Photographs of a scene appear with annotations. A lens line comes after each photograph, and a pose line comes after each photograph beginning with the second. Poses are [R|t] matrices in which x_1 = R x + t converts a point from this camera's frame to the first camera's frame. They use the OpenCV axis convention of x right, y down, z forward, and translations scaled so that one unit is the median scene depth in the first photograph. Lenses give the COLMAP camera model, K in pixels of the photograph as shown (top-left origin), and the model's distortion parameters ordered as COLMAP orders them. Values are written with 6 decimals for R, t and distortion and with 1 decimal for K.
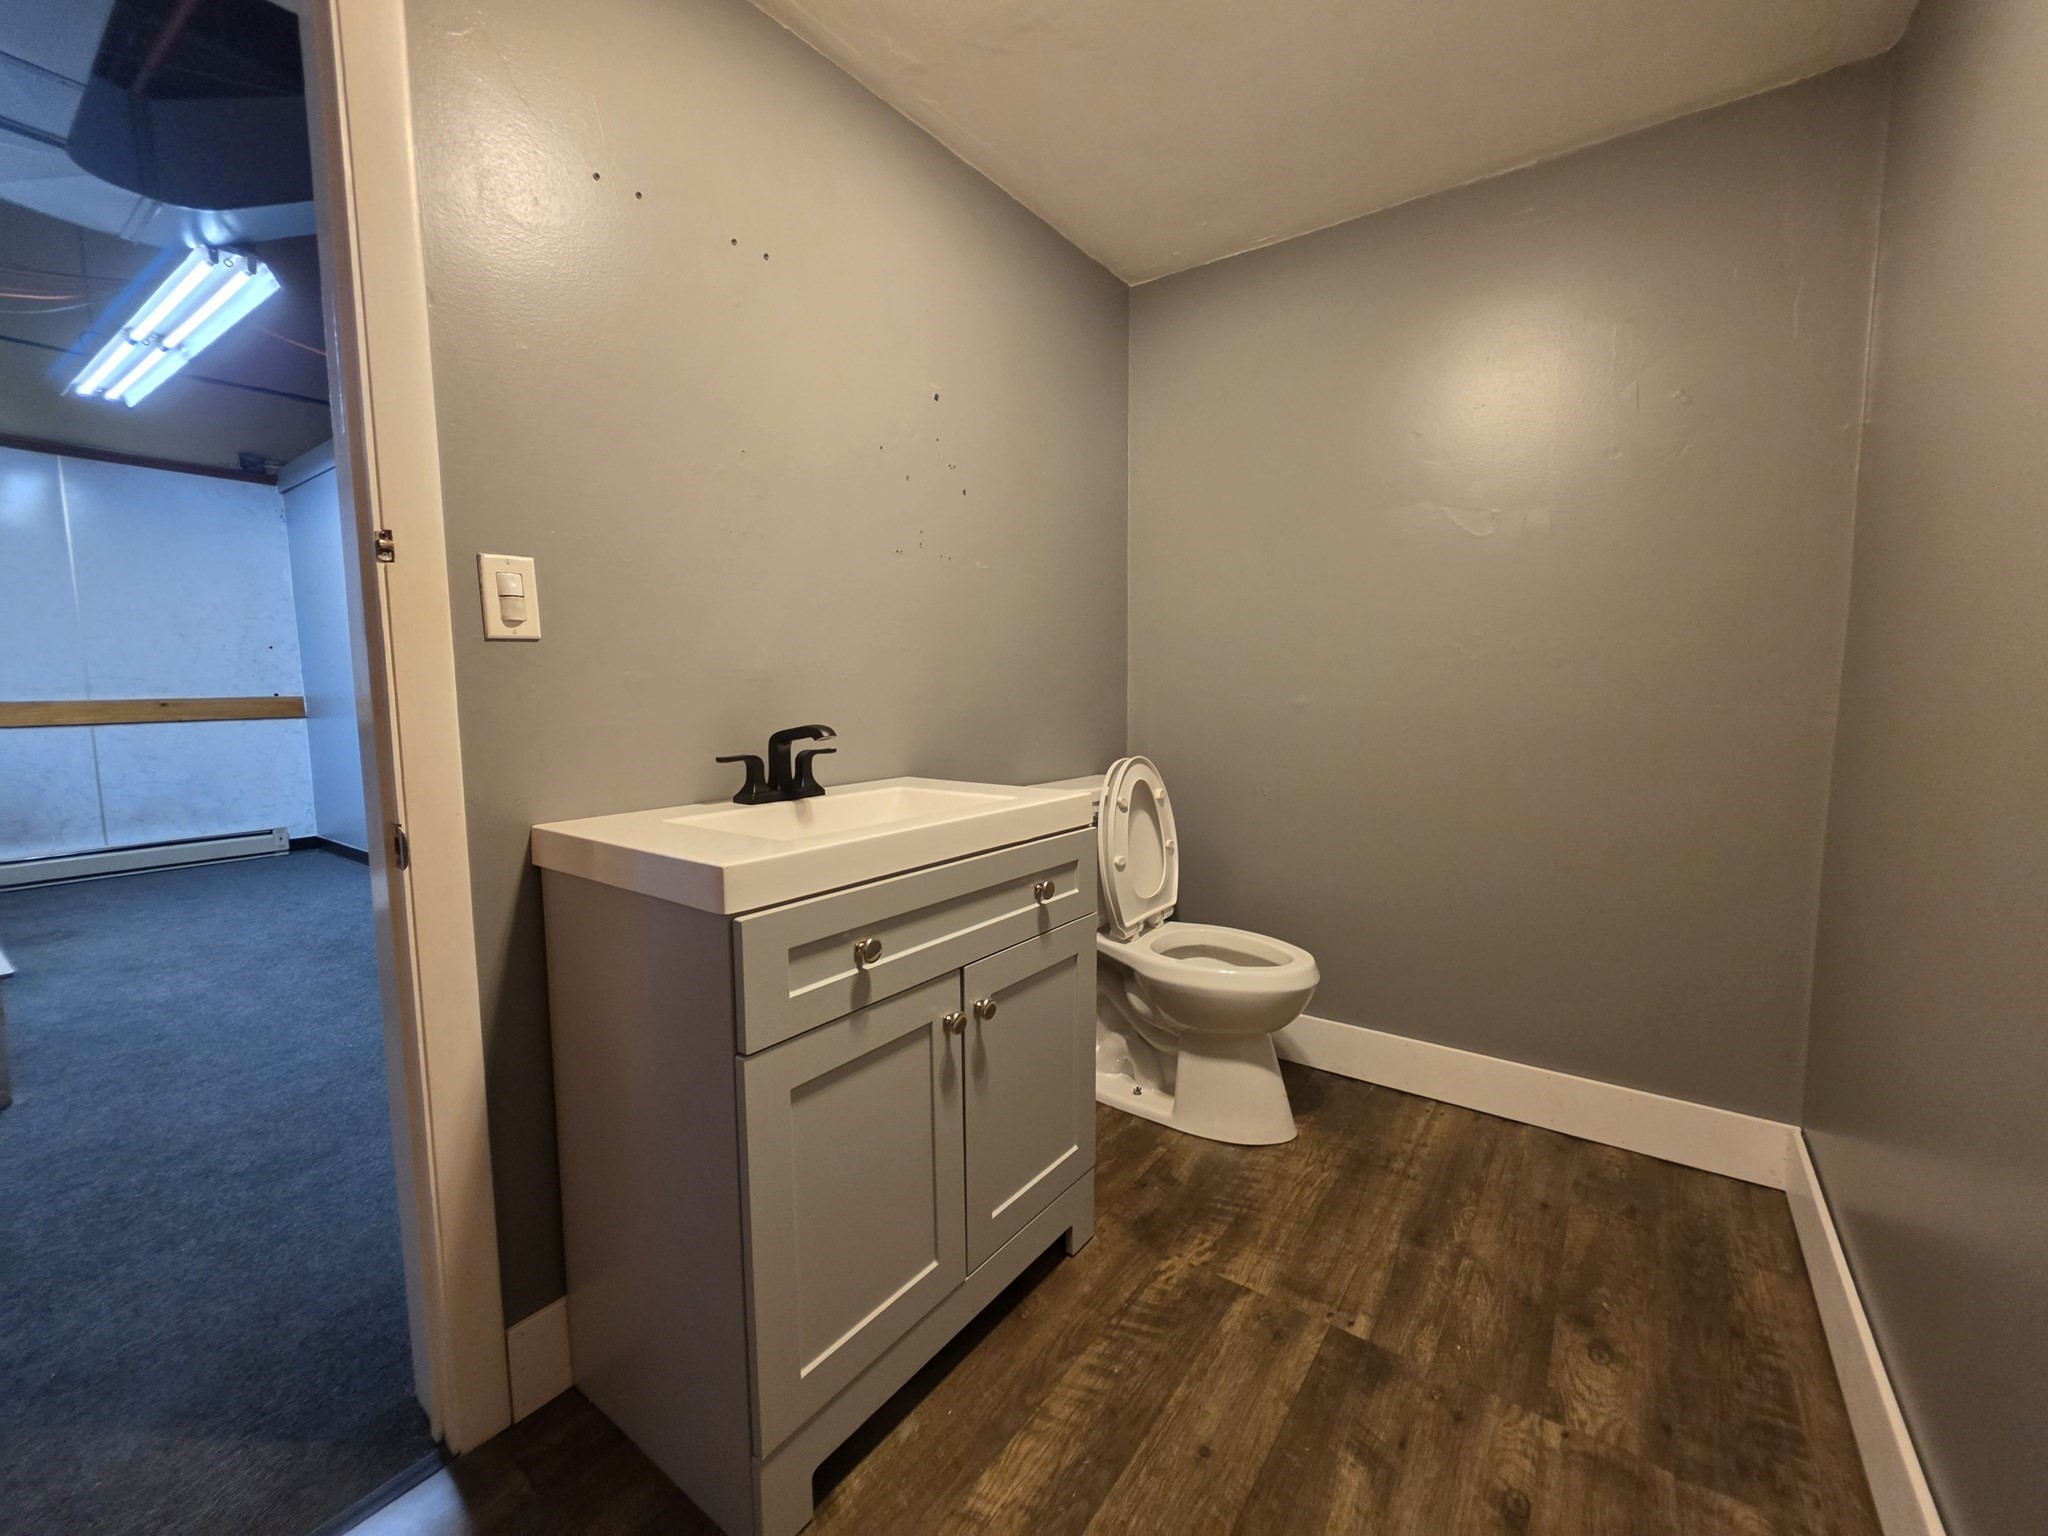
lens RADIAL K [[821.4, 0, 1024.0], [0, 821.4, 768.0], [0, 0, 1]] dist [0.001914, -0.000391]
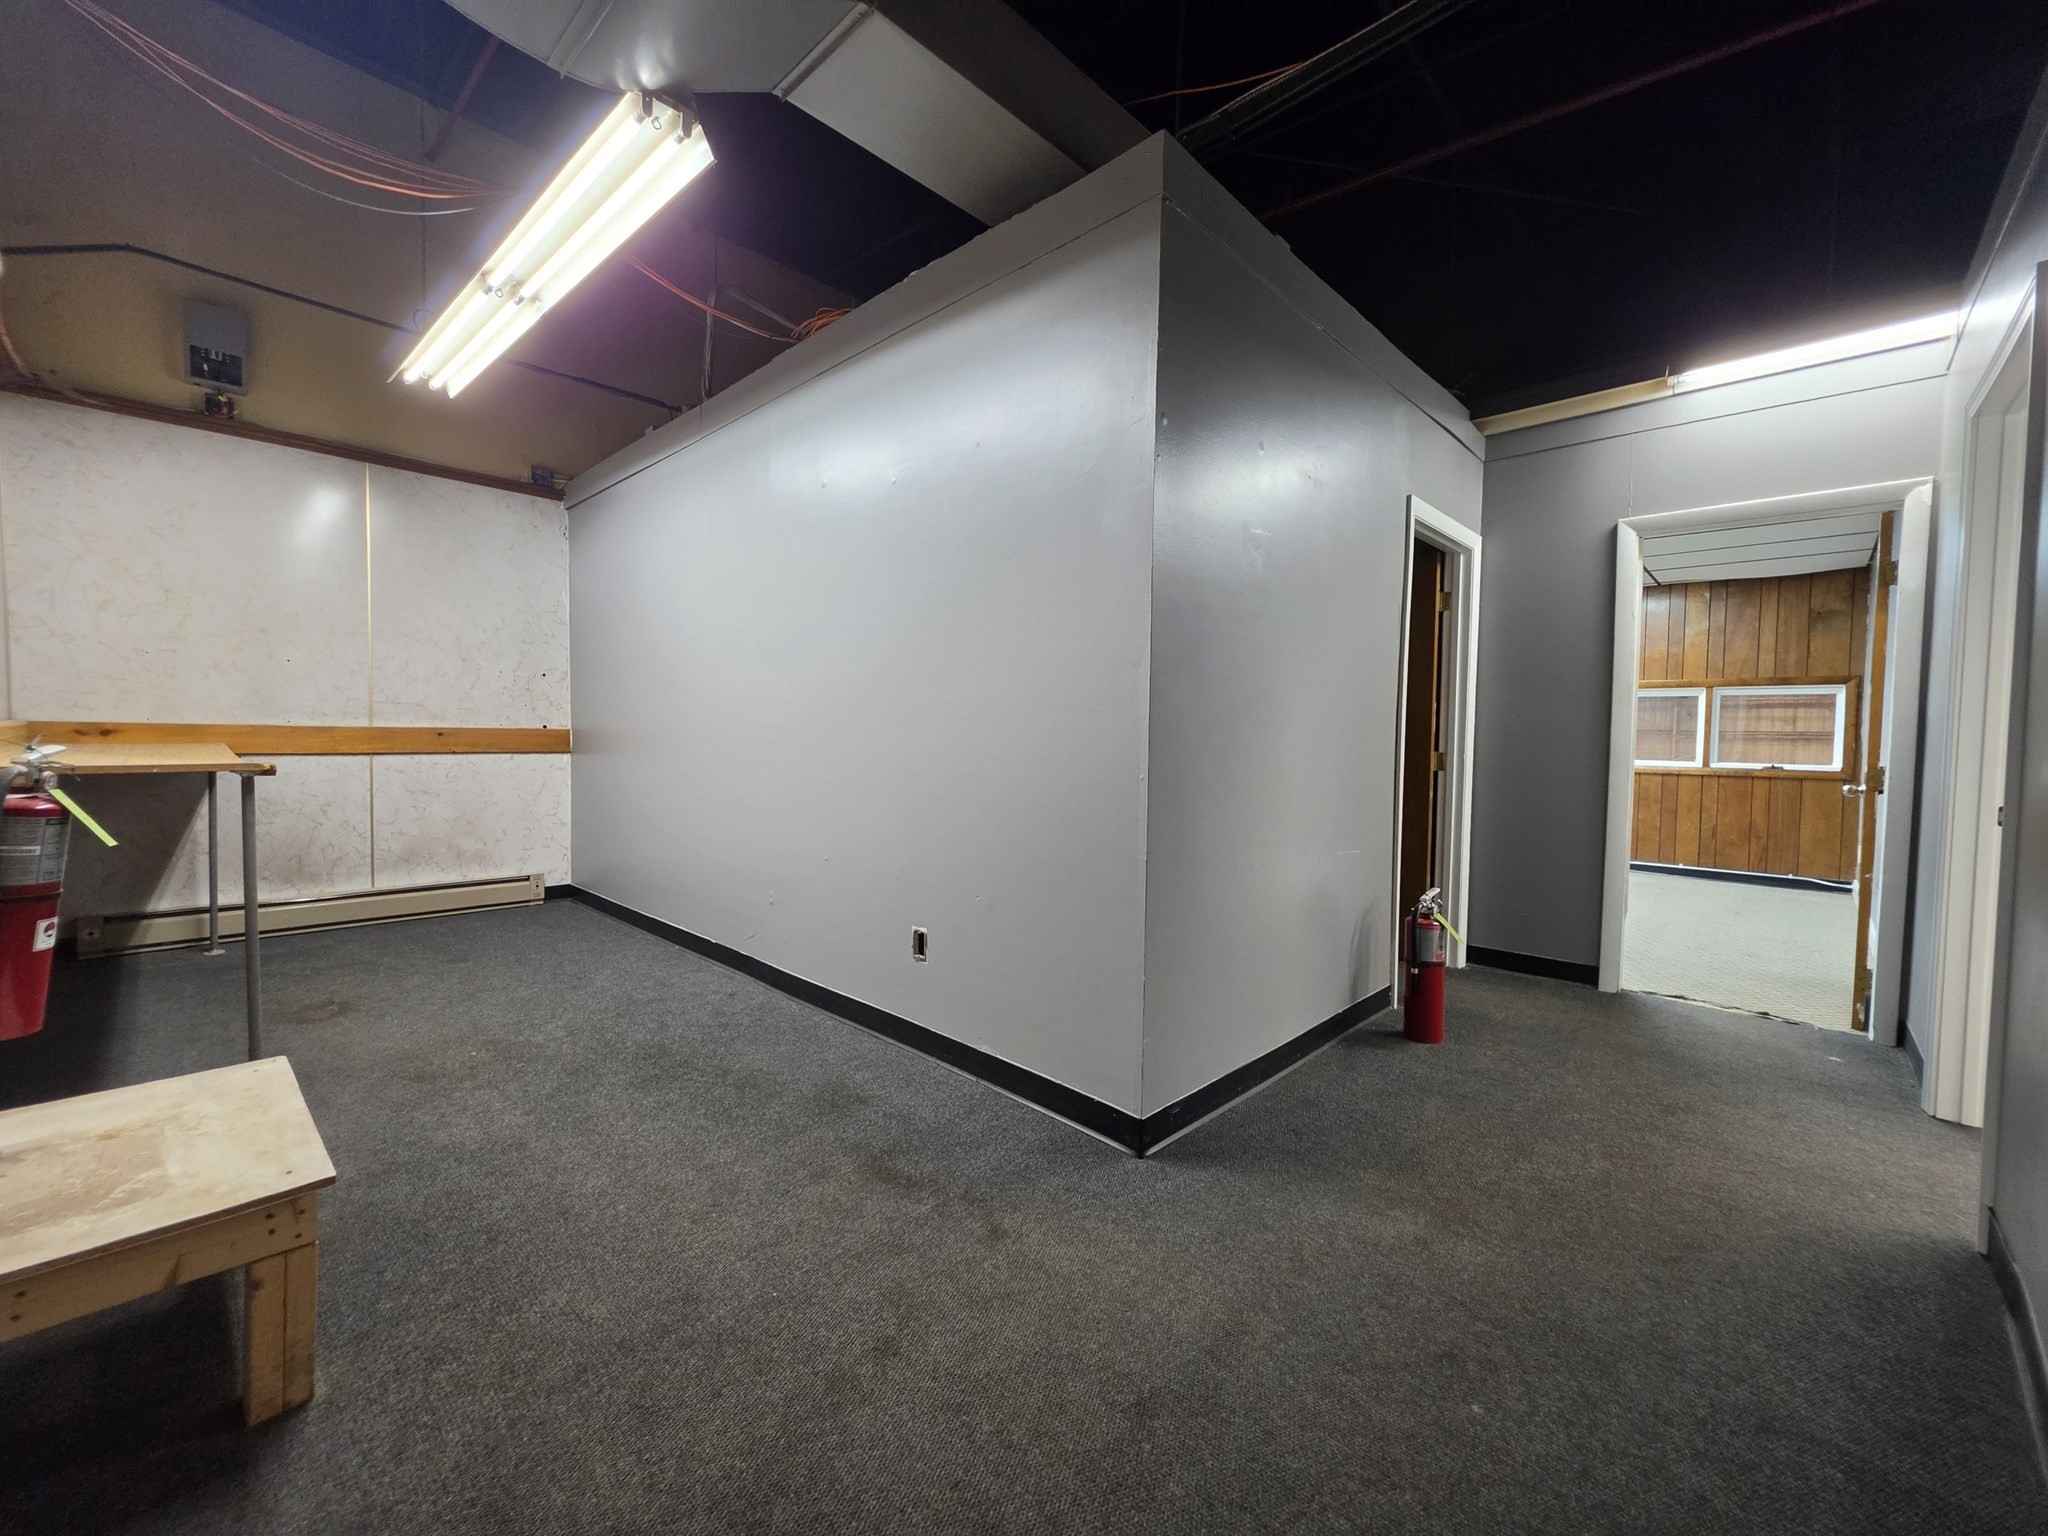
lens RADIAL K [[821.4, 0, 1024.0], [0, 821.4, 768.0], [0, 0, 1]] dist [0.001914, -0.000391]
pose [[0.989398, 0.032961, -0.141438, -0.288441], [-0.041671, 0.997384, -0.059066, -0.013332], [0.139121, 0.064334, 0.988183, 0.202434]]
